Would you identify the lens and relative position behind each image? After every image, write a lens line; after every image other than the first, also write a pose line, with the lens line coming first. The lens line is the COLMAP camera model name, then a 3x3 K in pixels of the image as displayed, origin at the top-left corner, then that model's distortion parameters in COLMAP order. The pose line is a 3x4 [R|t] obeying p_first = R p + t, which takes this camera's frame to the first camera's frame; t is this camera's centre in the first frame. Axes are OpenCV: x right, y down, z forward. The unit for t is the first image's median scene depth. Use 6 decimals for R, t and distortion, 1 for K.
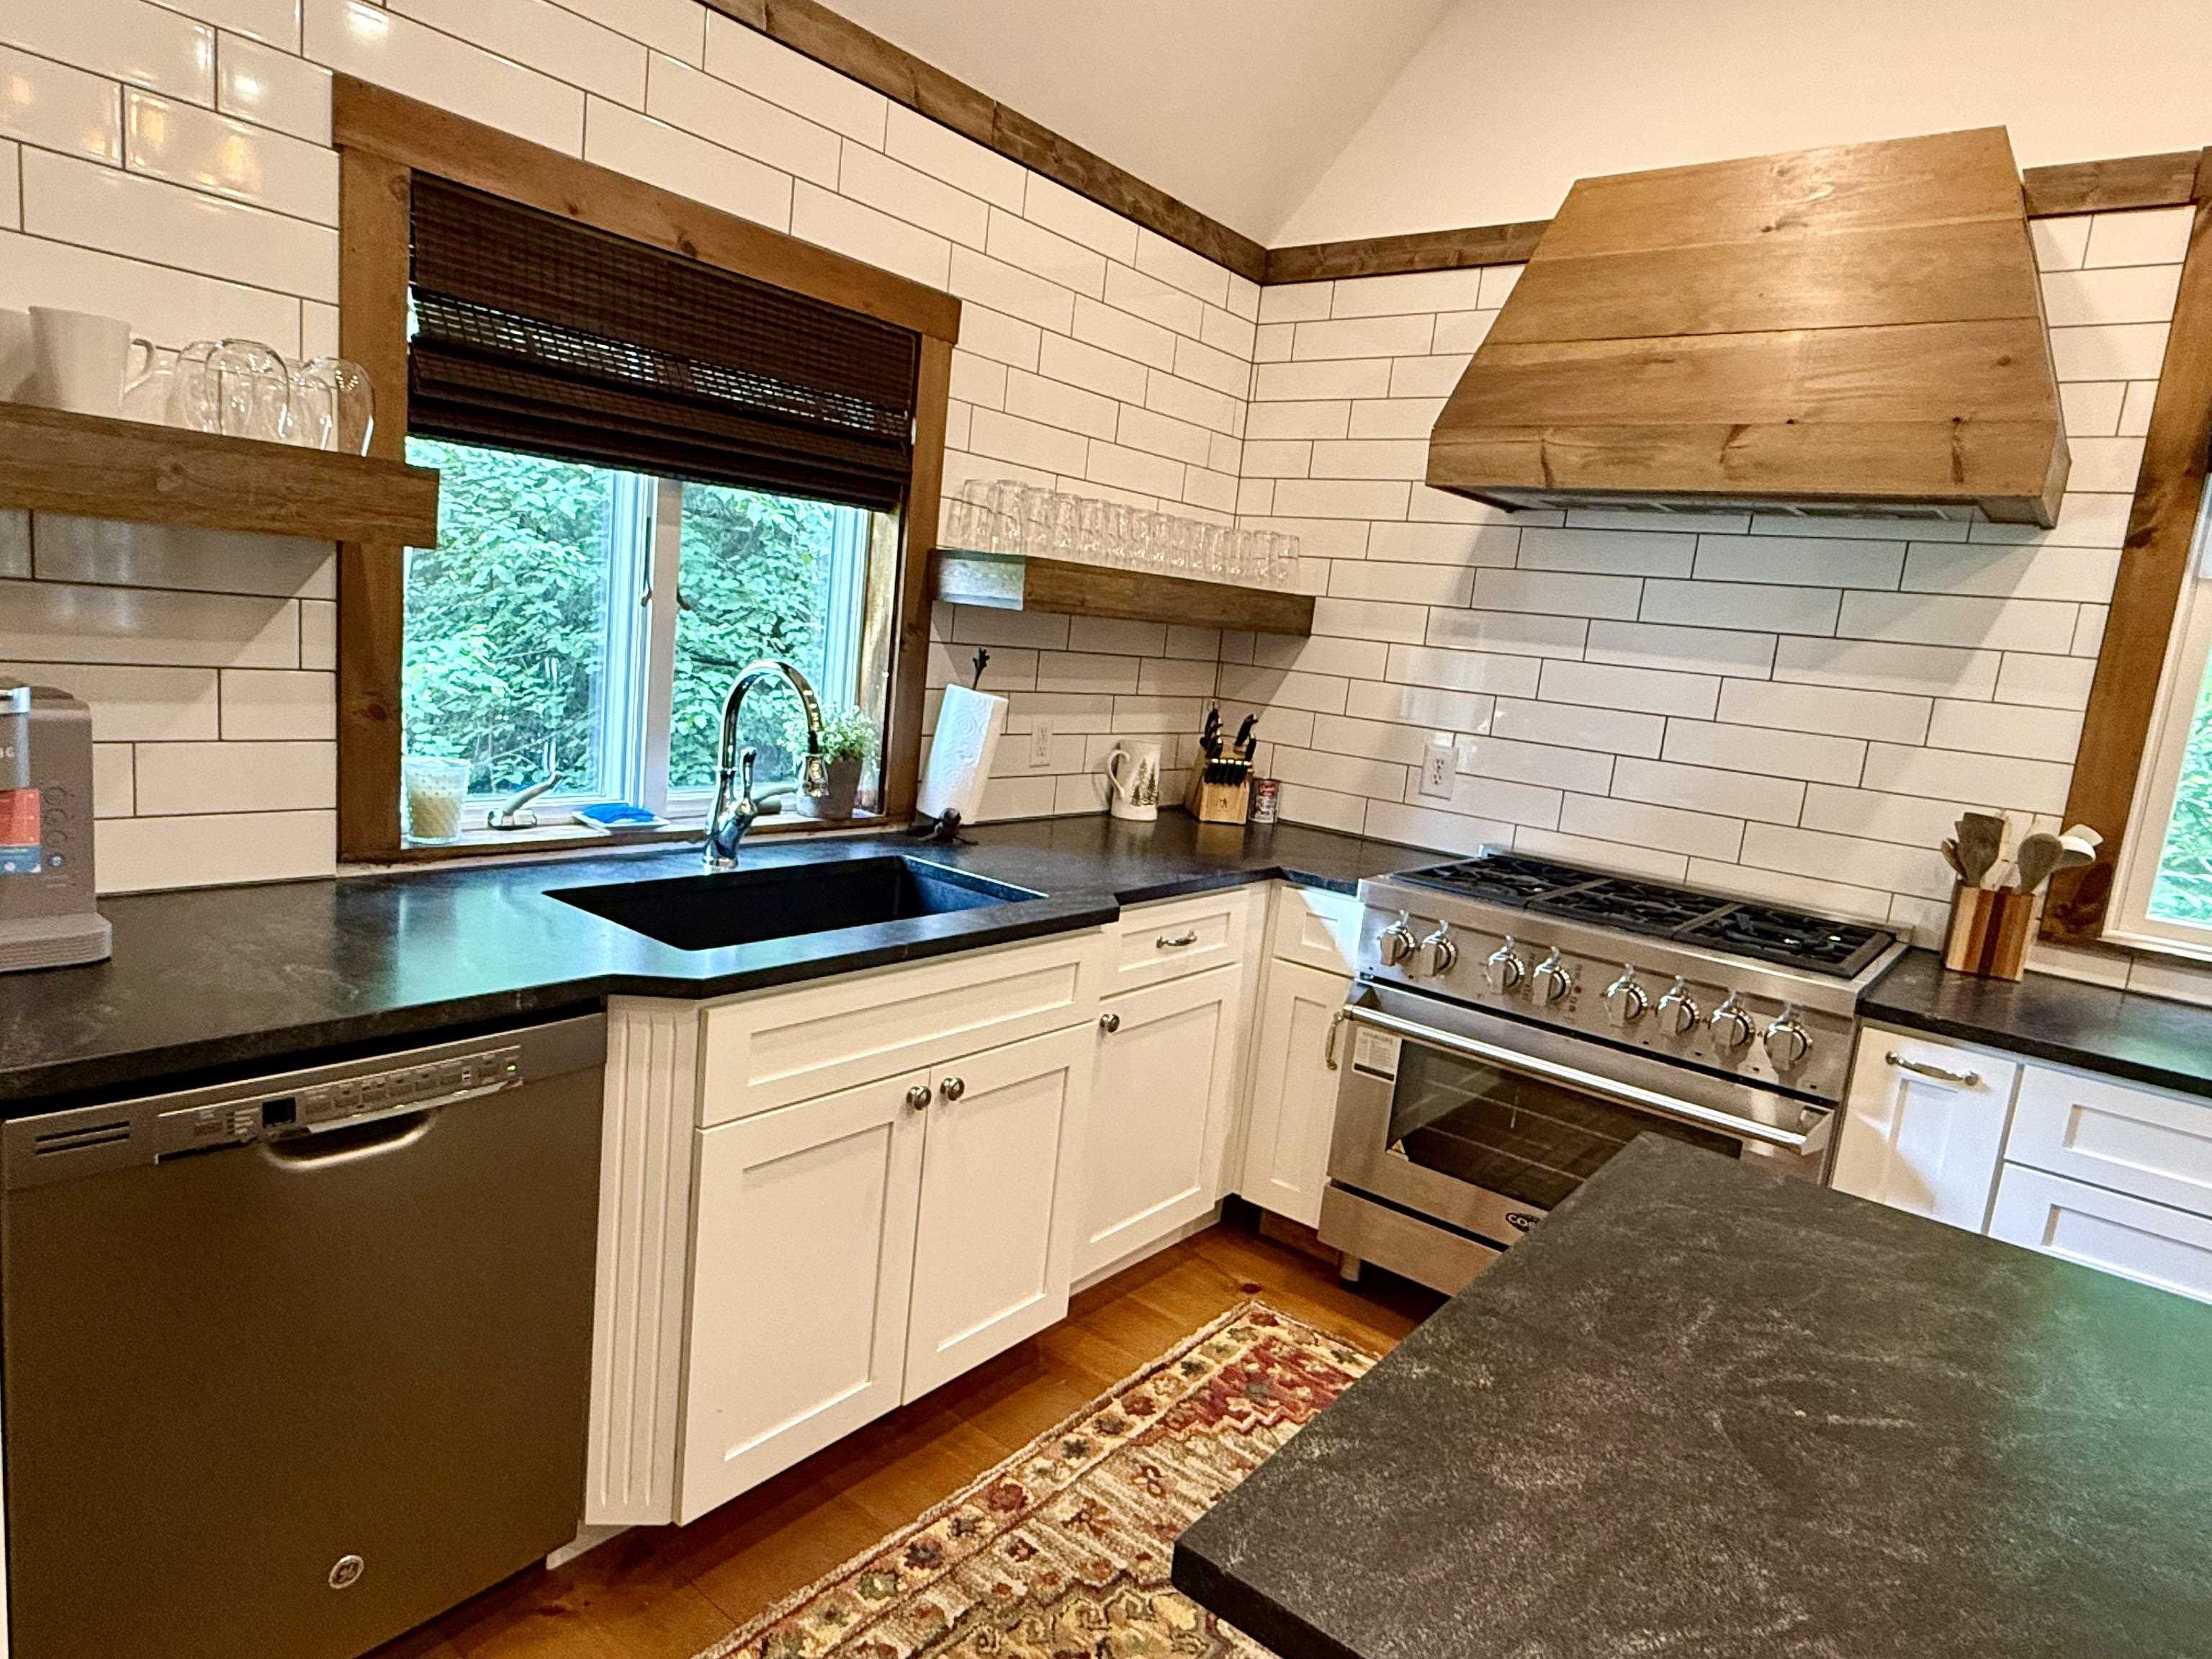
lens RADIAL K [[1303.3, 0, 1094.4], [0, 1303.3, 827.3], [0, 0, 1]] dist [-0.003408, 0.005770]
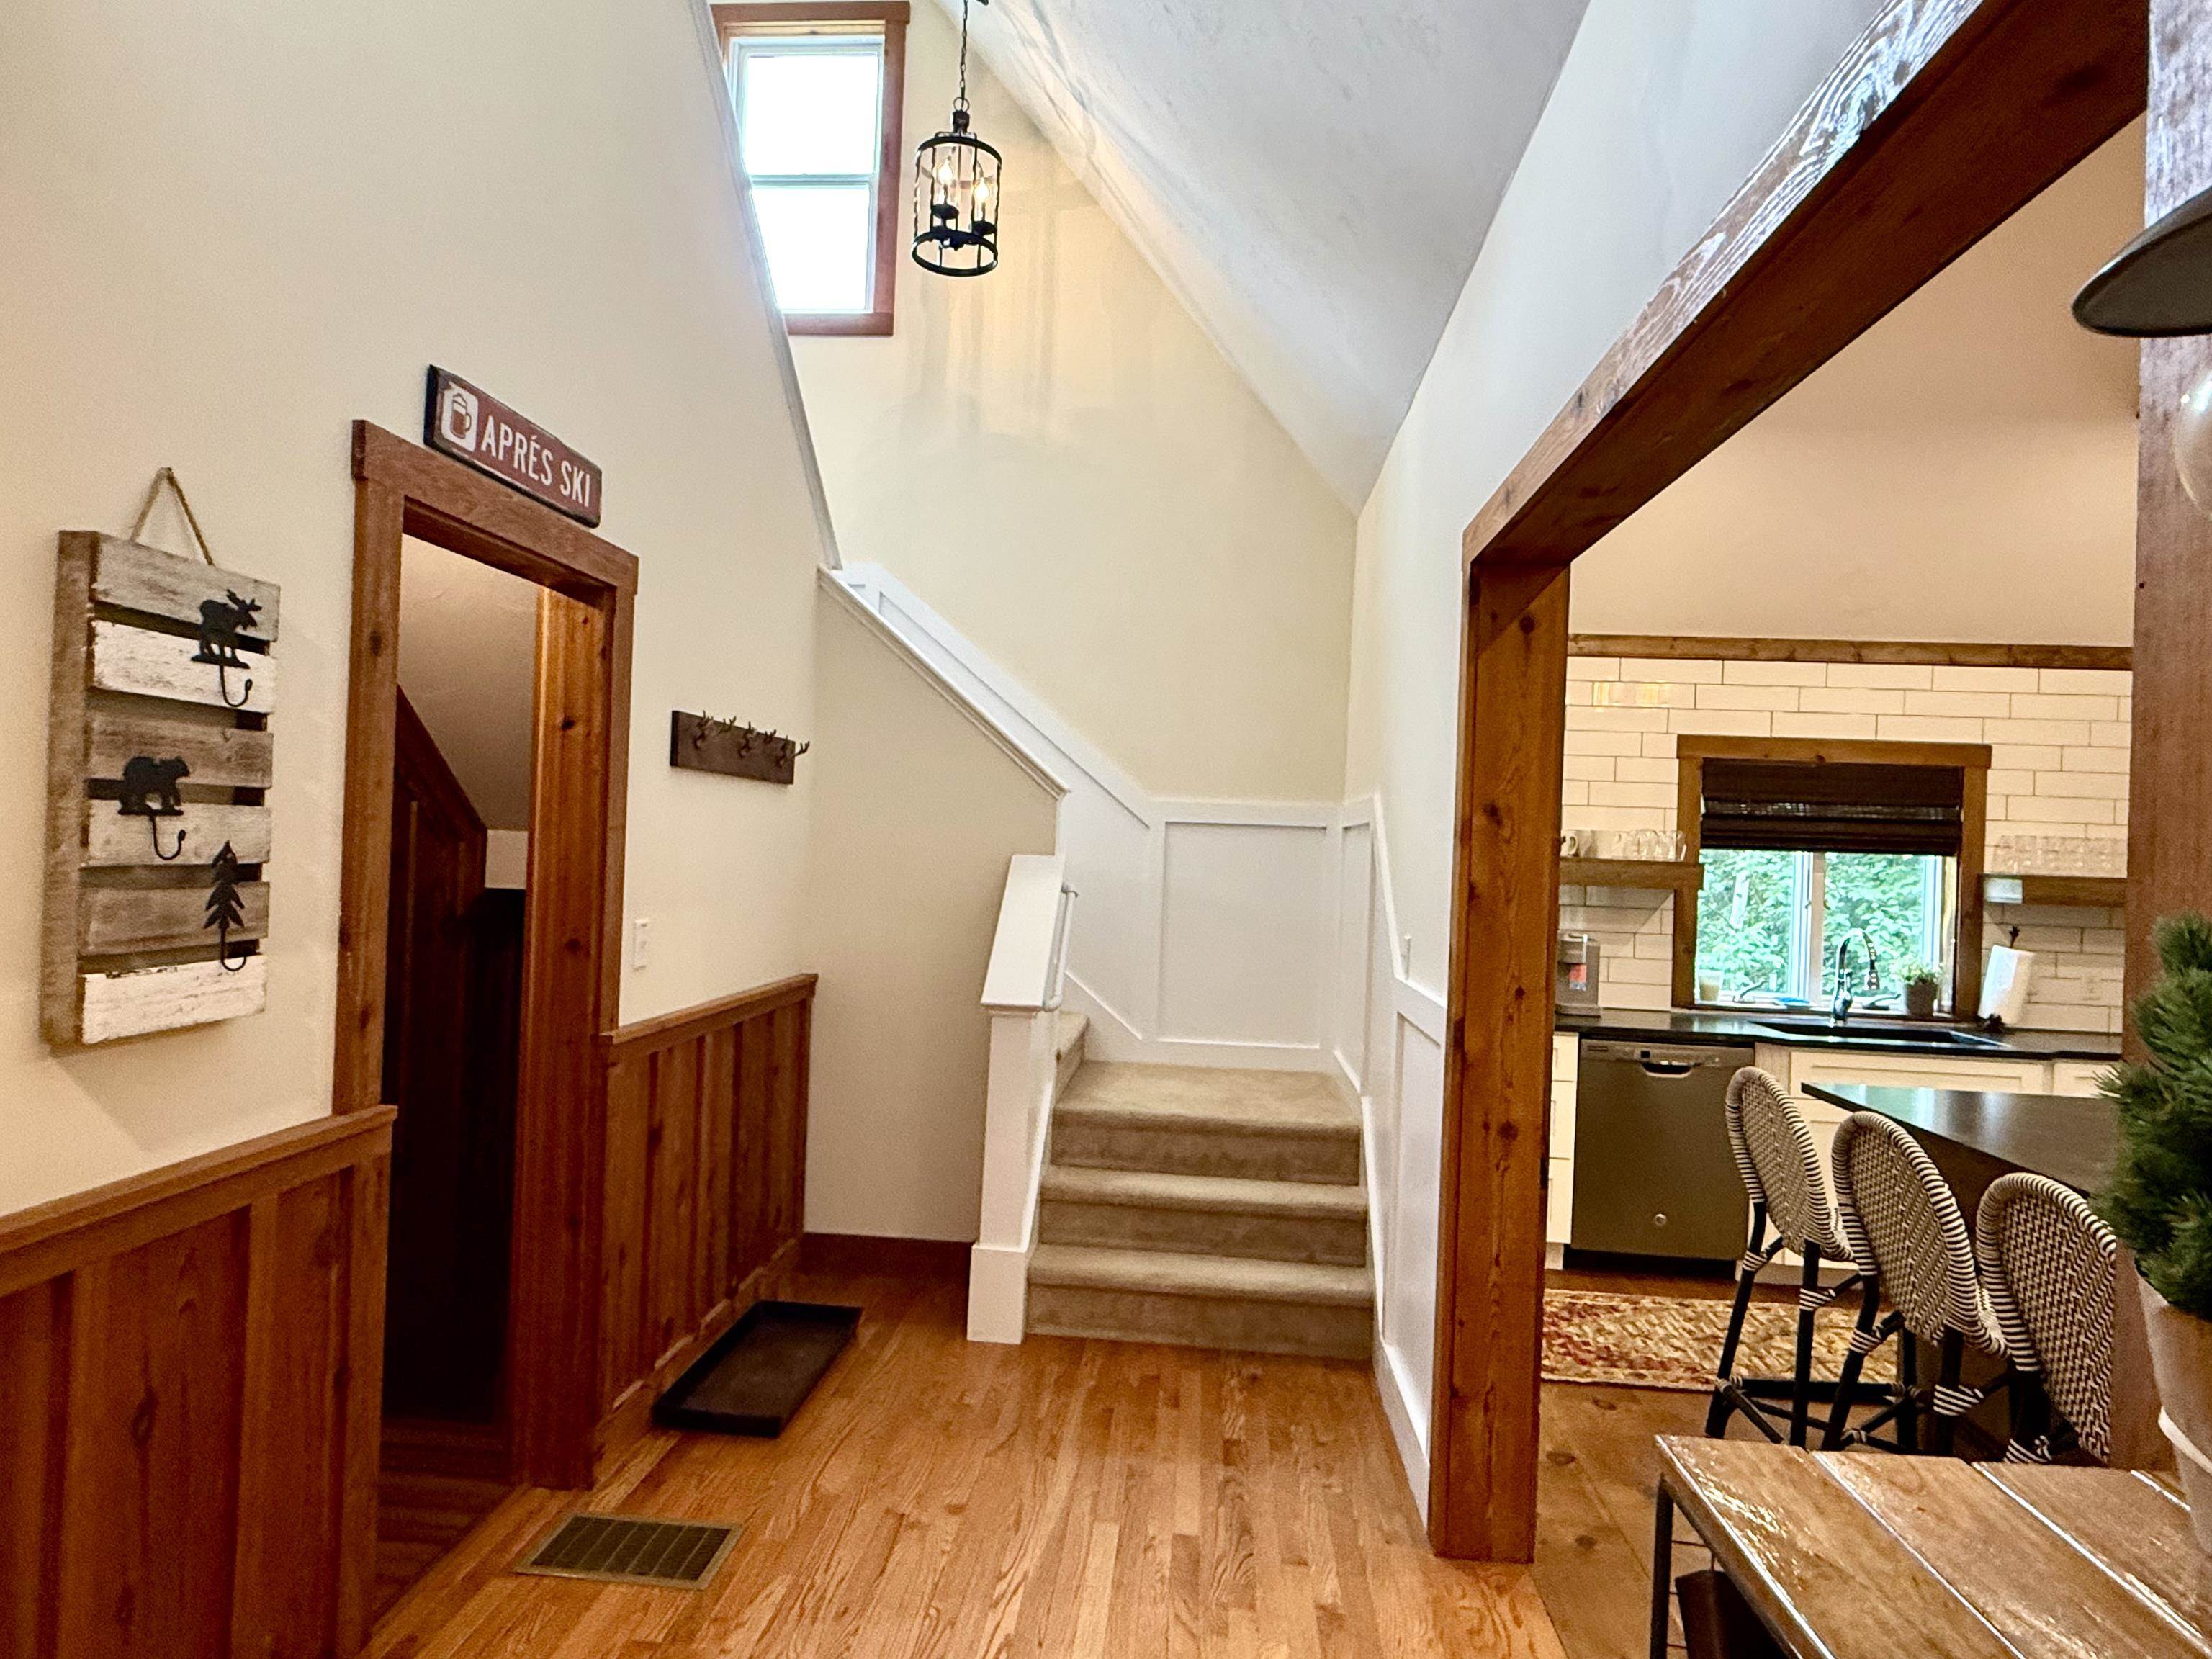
lens RADIAL K [[1303.3, 0, 1092.6], [0, 1303.3, 831.3], [0, 0, 1]] dist [-0.003408, 0.005770]
pose [[0.558254, -0.089104, -0.824872, 0.754373], [-0.116671, 0.975906, -0.184379, 0.233539], [0.821426, 0.199168, 0.534407, -1.122276]]
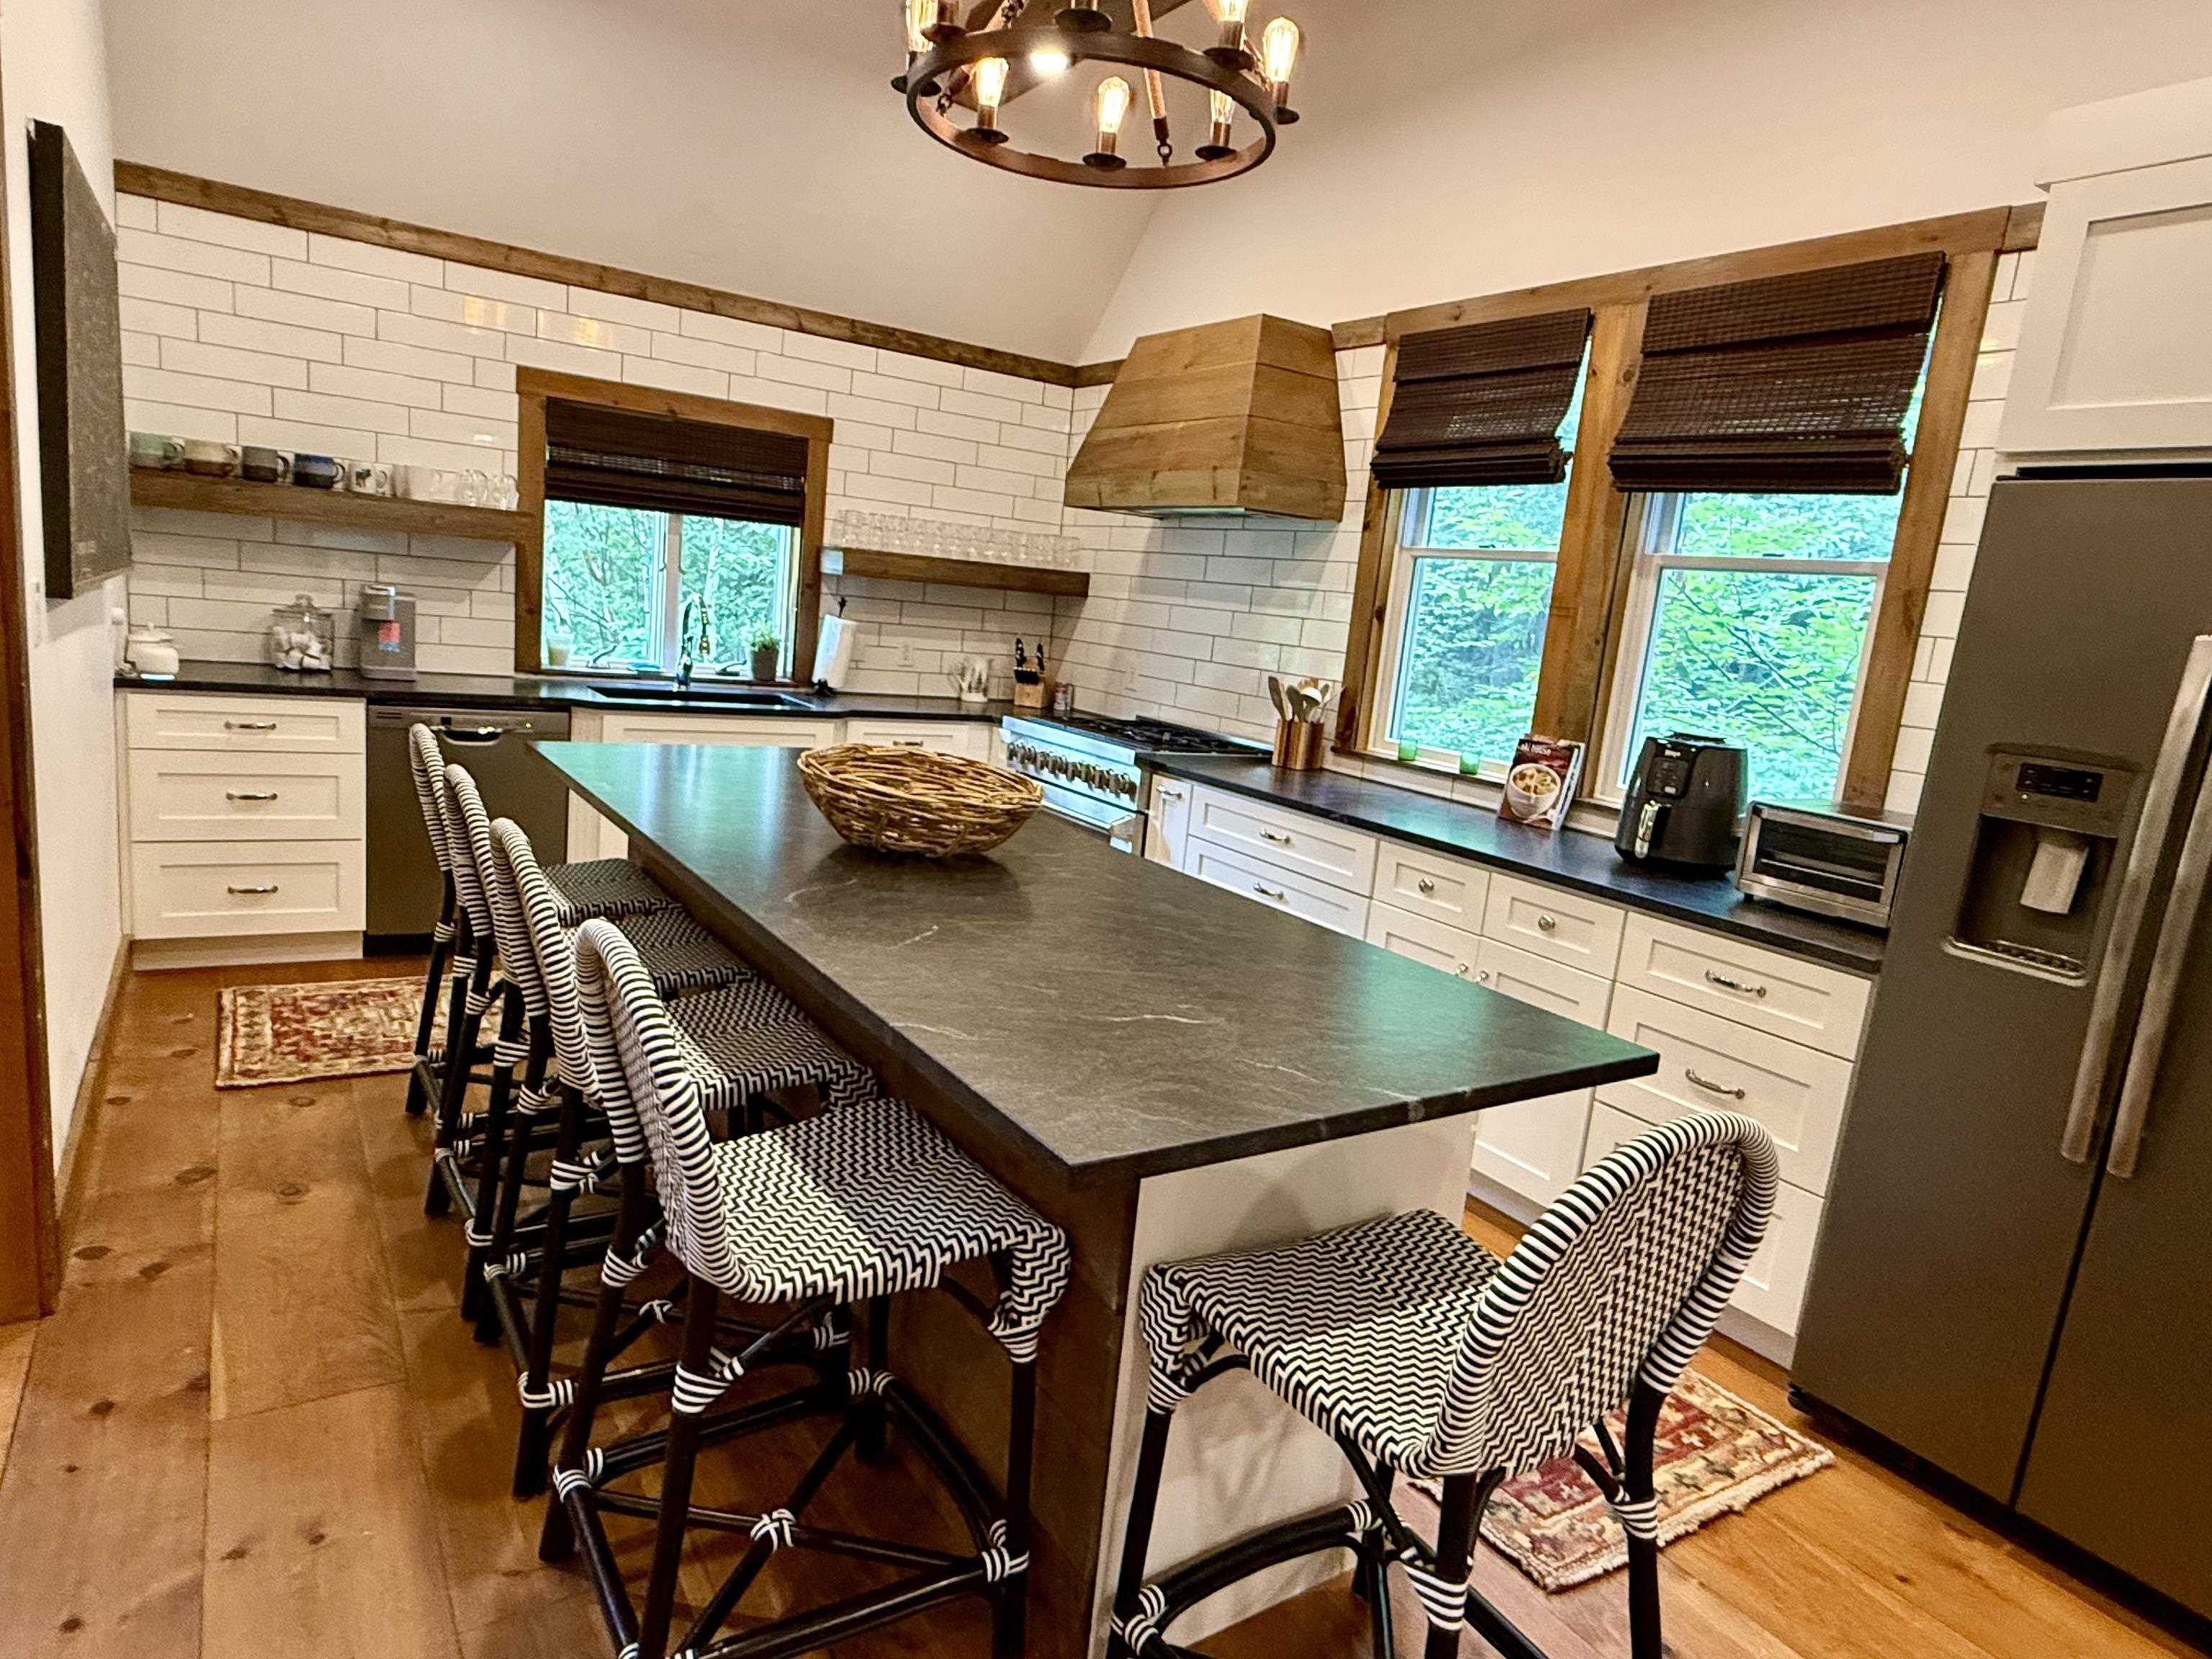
lens RADIAL K [[1303.3, 0, 1098.0], [0, 1303.3, 834.7], [0, 0, 1]] dist [-0.003408, 0.005770]
pose [[0.949001, 0.050357, -0.311224, 0.959033], [-0.053986, 0.998537, -0.003051, 0.216655], [0.310615, 0.019697, 0.950332, -0.769605]]
